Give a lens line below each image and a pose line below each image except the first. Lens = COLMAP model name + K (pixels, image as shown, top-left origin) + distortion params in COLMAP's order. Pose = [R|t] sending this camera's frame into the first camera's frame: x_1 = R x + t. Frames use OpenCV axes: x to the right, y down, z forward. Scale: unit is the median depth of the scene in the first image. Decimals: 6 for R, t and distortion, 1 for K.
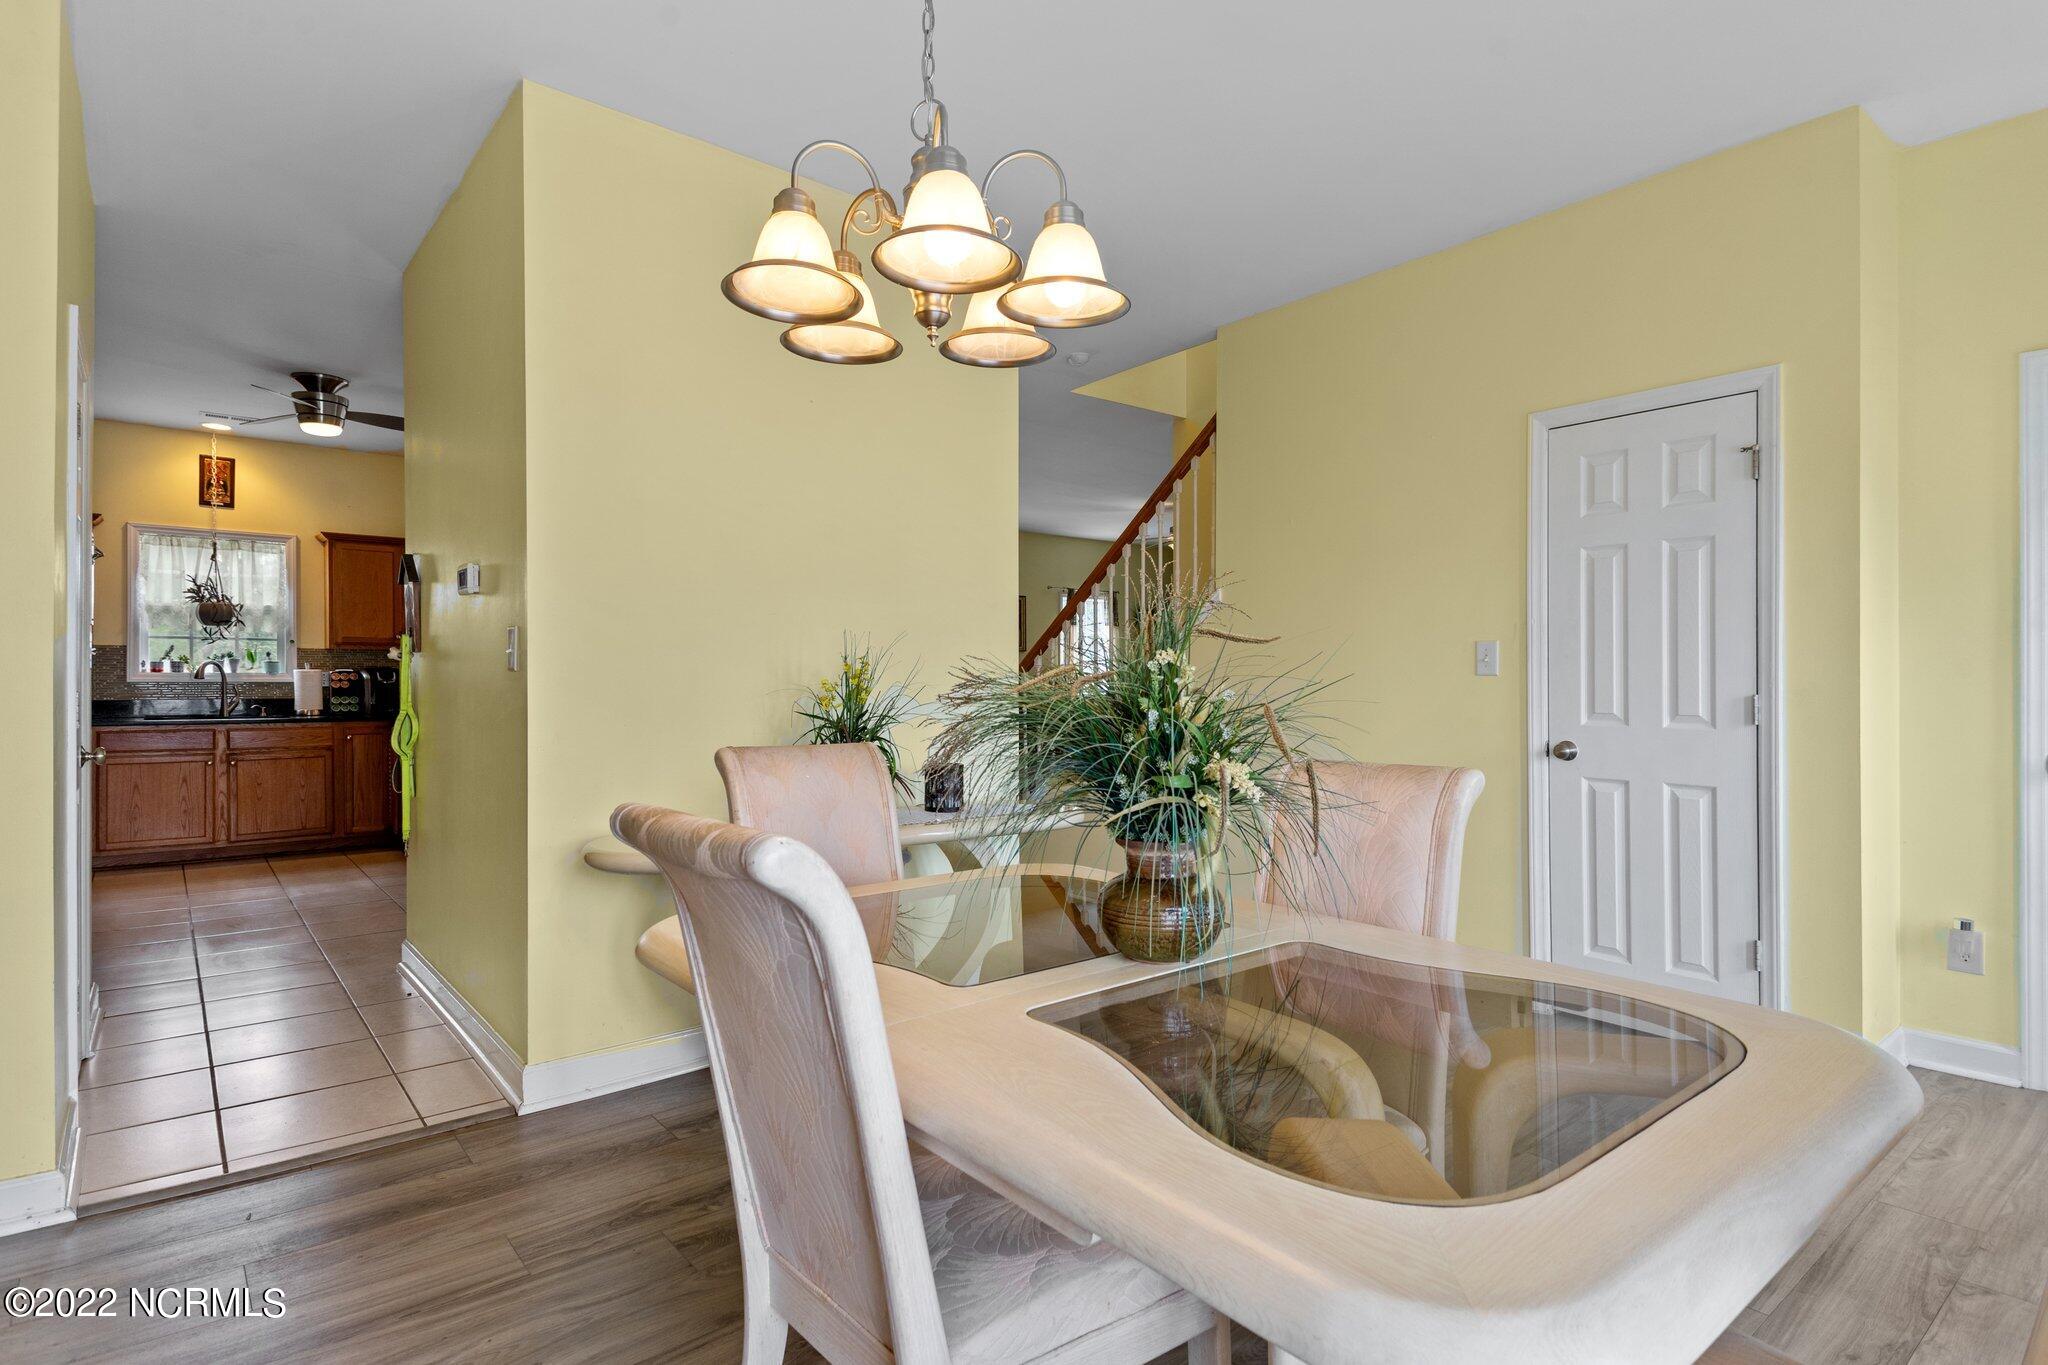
lens RADIAL K [[1113.5, 0, 989.6], [0, 1113.5, 691.4], [0, 0, 1]] dist [0.090152, -0.000239]
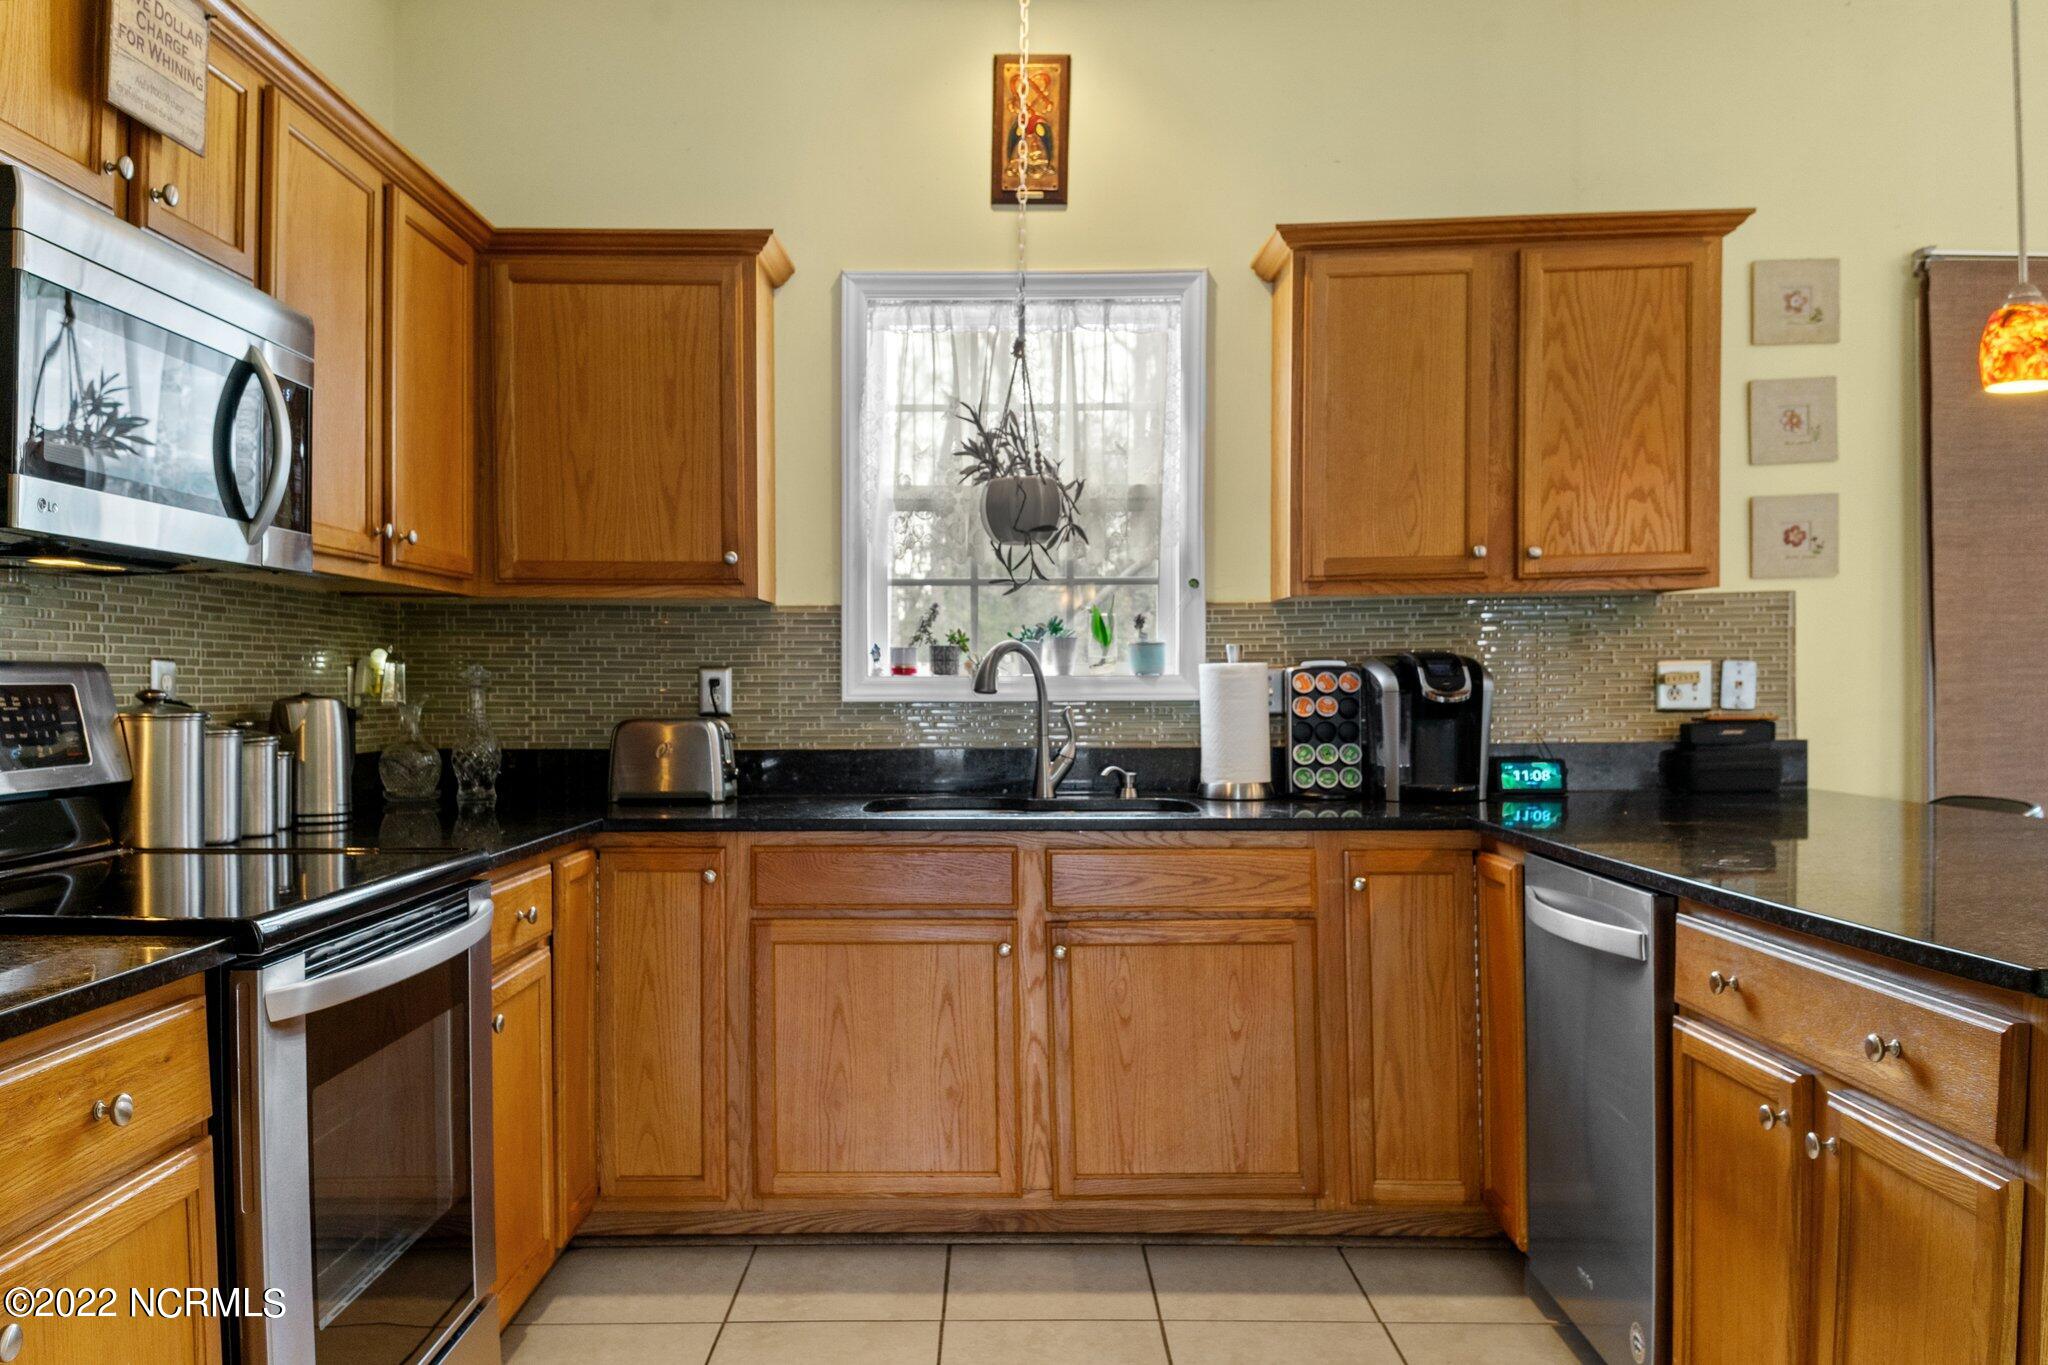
lens RADIAL K [[1643.3, 0, 1015.1], [0, 1643.3, 717.5], [0, 0, 1]] dist [0.098216, -0.005273]
pose [[0.816367, 0.003468, -0.577523, -0.375785], [0.002811, 0.999946, 0.009978, -0.008286], [0.577527, -0.009769, 0.816313, 0.581931]]
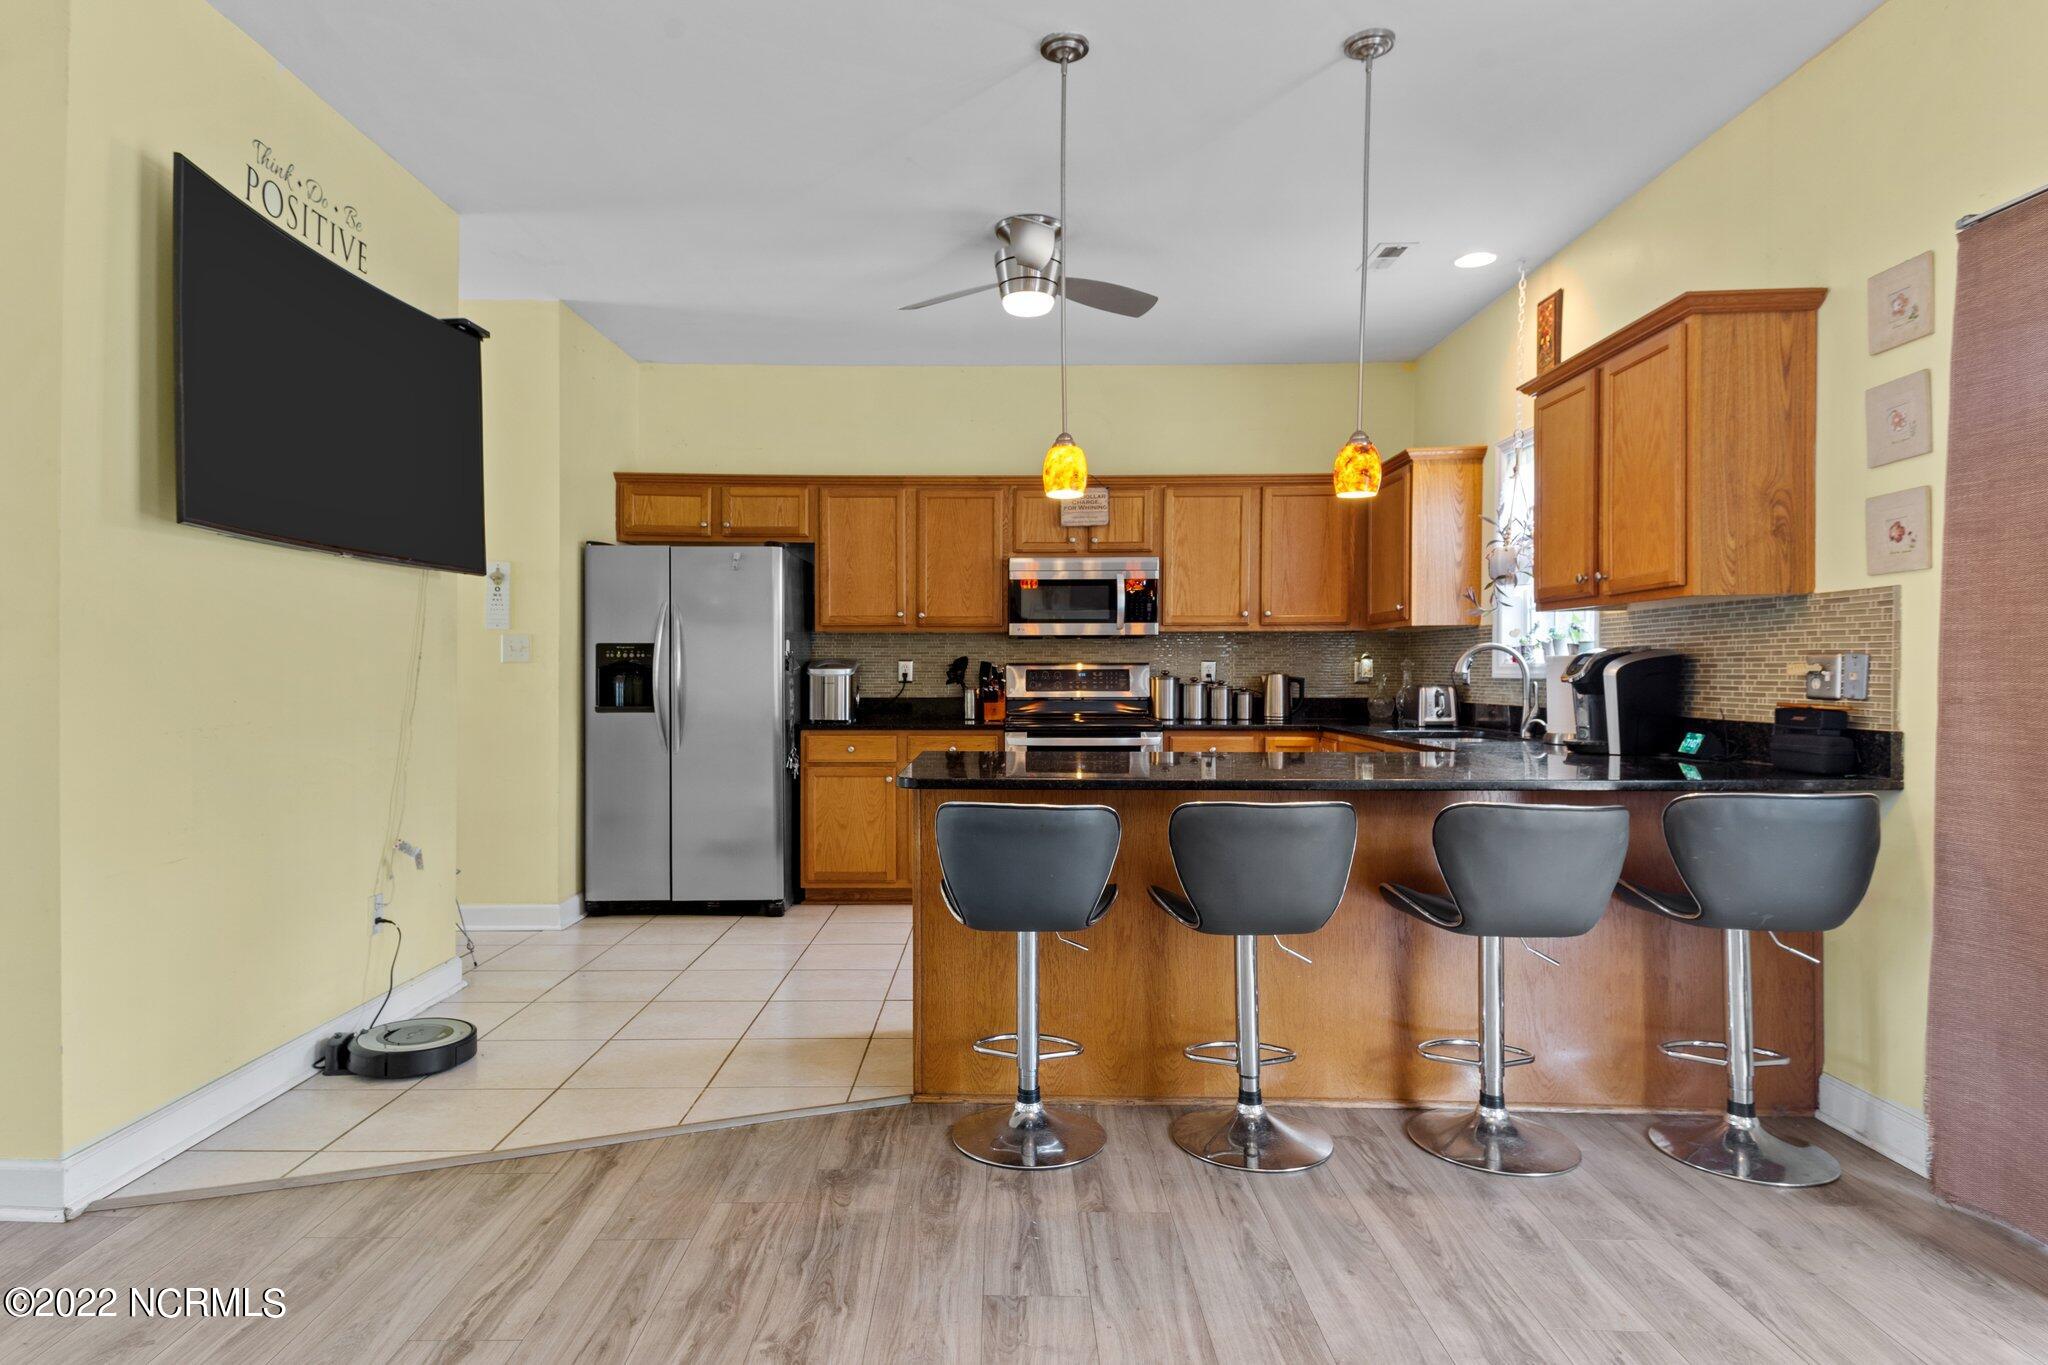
lens RADIAL K [[1169.9, 0, 959.9], [0, 1169.9, 664.2], [0, 0, 1]] dist [0.034946, -0.001747]
pose [[-0.611605, -0.007021, -0.791132, -0.004438], [-0.015342, 0.999878, 0.002987, -0.013126], [0.791015, 0.013964, -0.611638, 1.135242]]
